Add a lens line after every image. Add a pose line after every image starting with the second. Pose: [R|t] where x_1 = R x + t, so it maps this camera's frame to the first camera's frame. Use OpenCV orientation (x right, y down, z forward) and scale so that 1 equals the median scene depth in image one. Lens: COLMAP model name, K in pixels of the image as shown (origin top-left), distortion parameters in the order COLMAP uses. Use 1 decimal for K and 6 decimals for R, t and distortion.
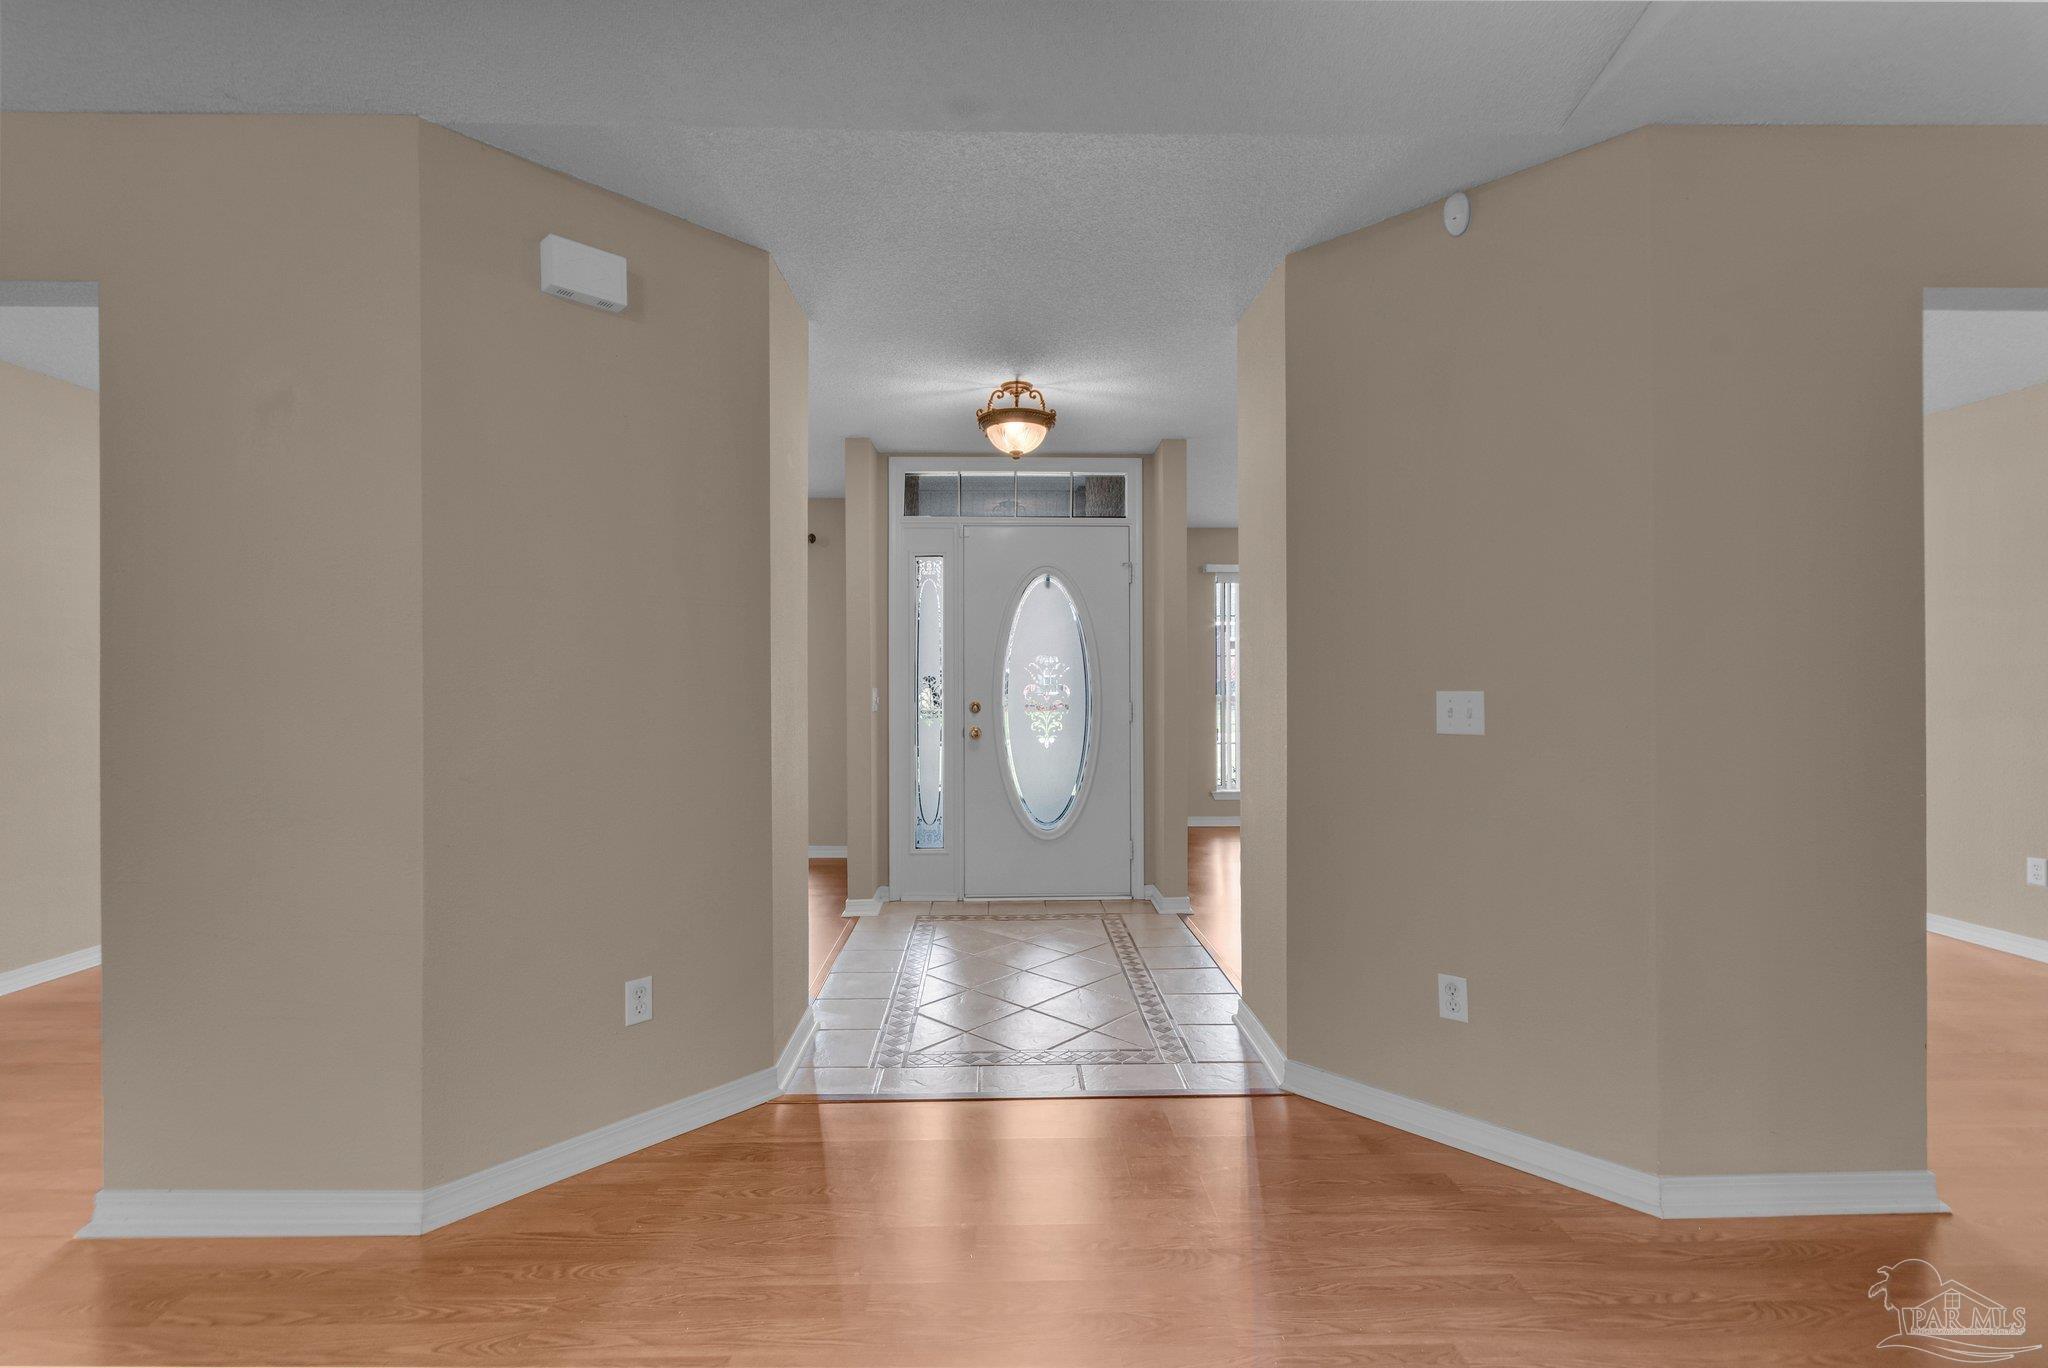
lens RADIAL K [[896.5, 0, 991.7], [0, 896.5, 668.3], [0, 0, 1]] dist [0.001904, -0.000558]
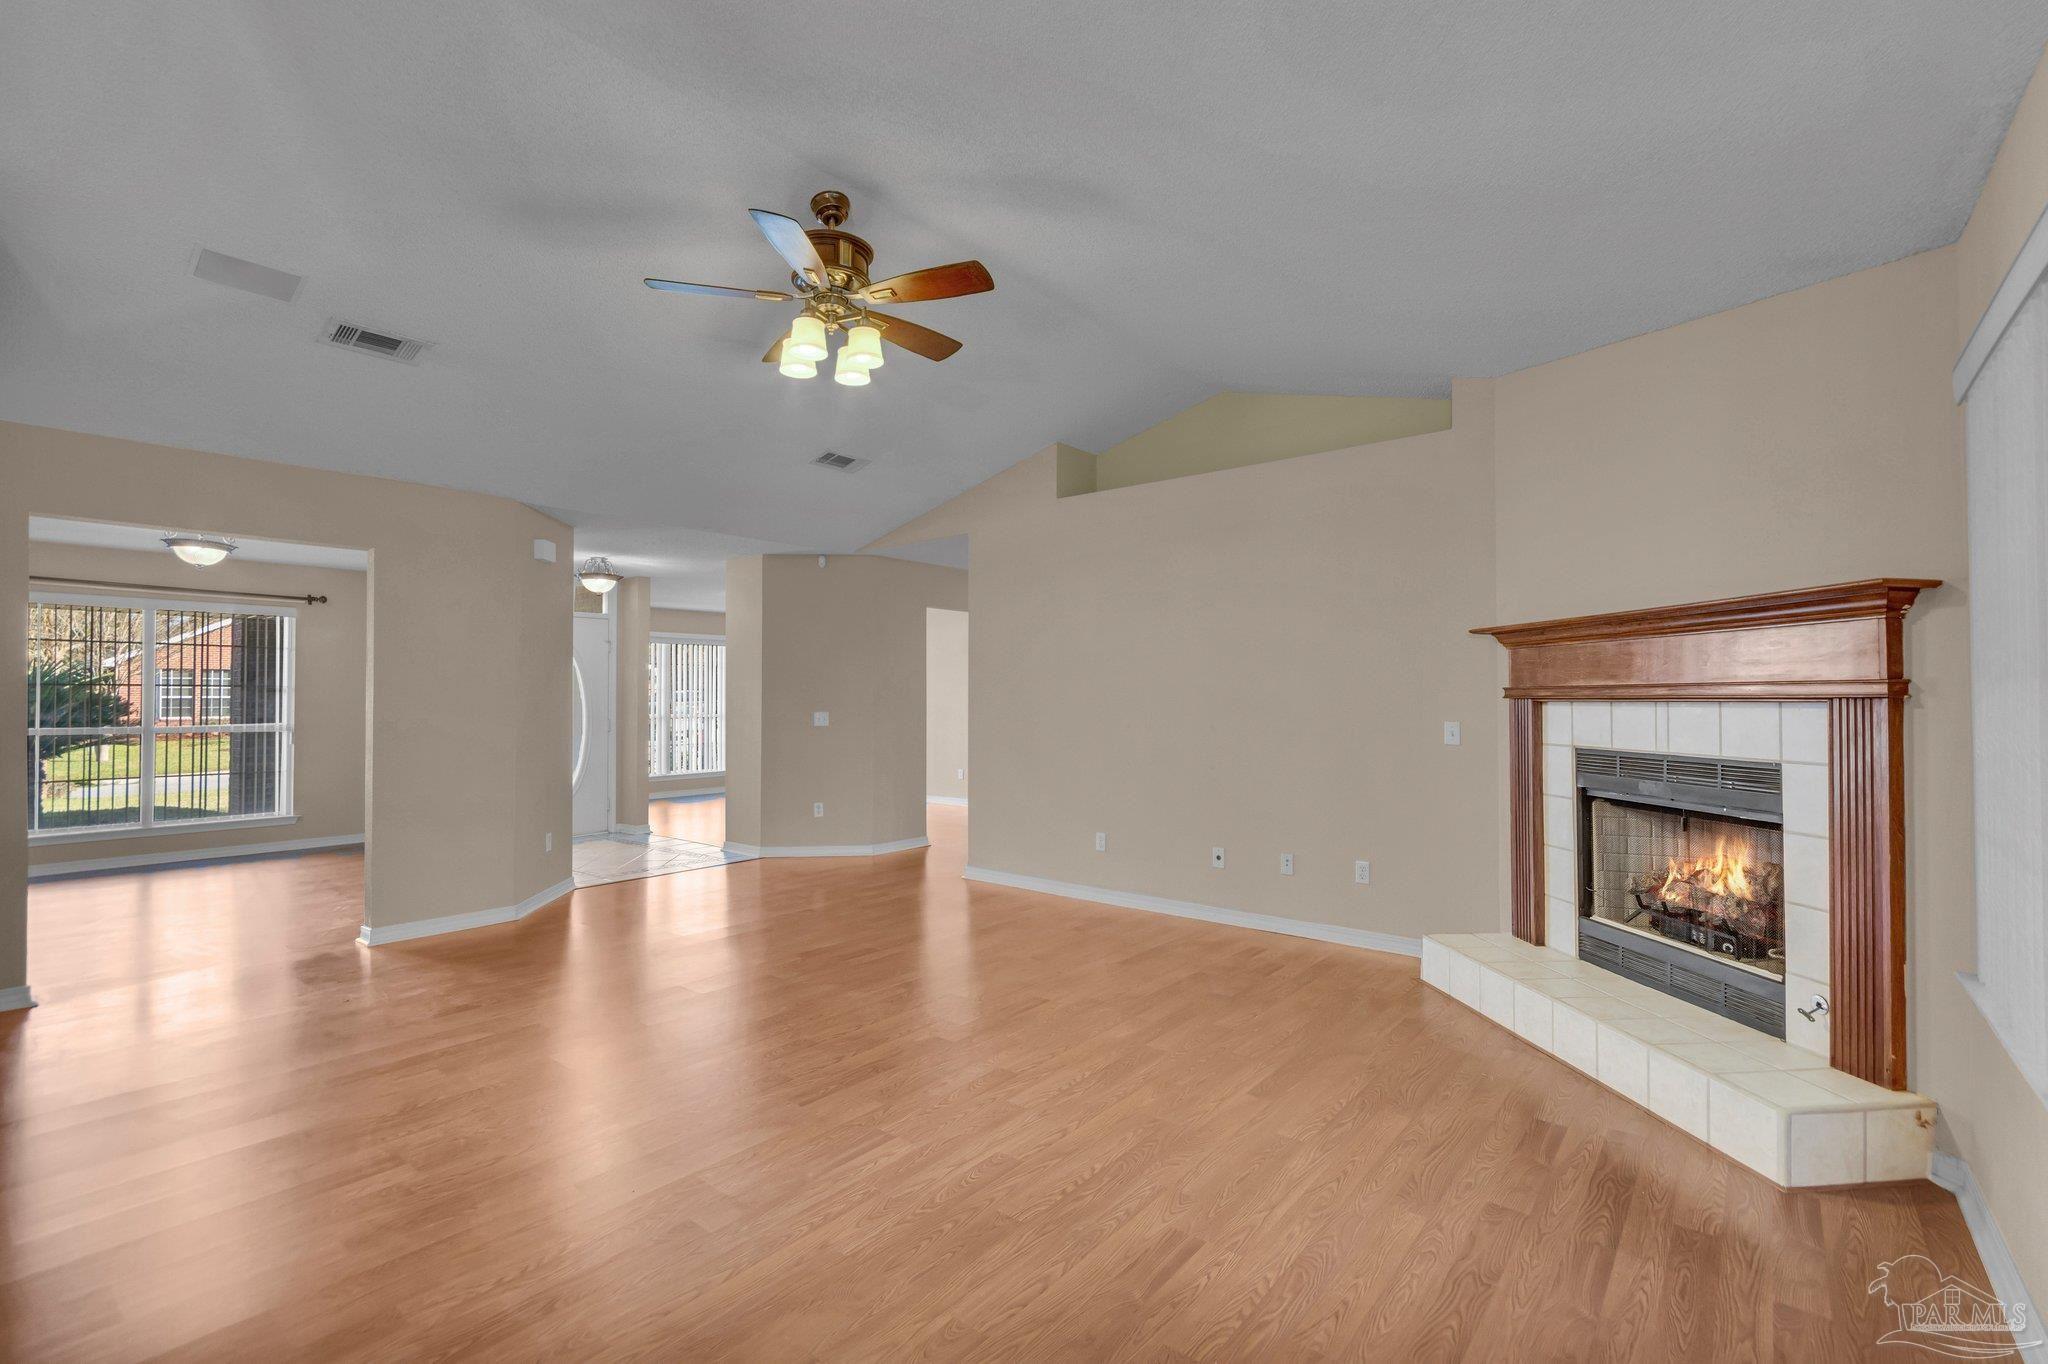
lens RADIAL K [[896.5, 0, 1012.2], [0, 896.5, 689.5], [0, 0, 1]] dist [0.001904, -0.000558]
pose [[0.627827, 0.006763, 0.778324, -0.937913], [-0.007294, 0.999969, -0.002806, -0.031357], [-0.778319, -0.003915, 0.627857, -0.931345]]
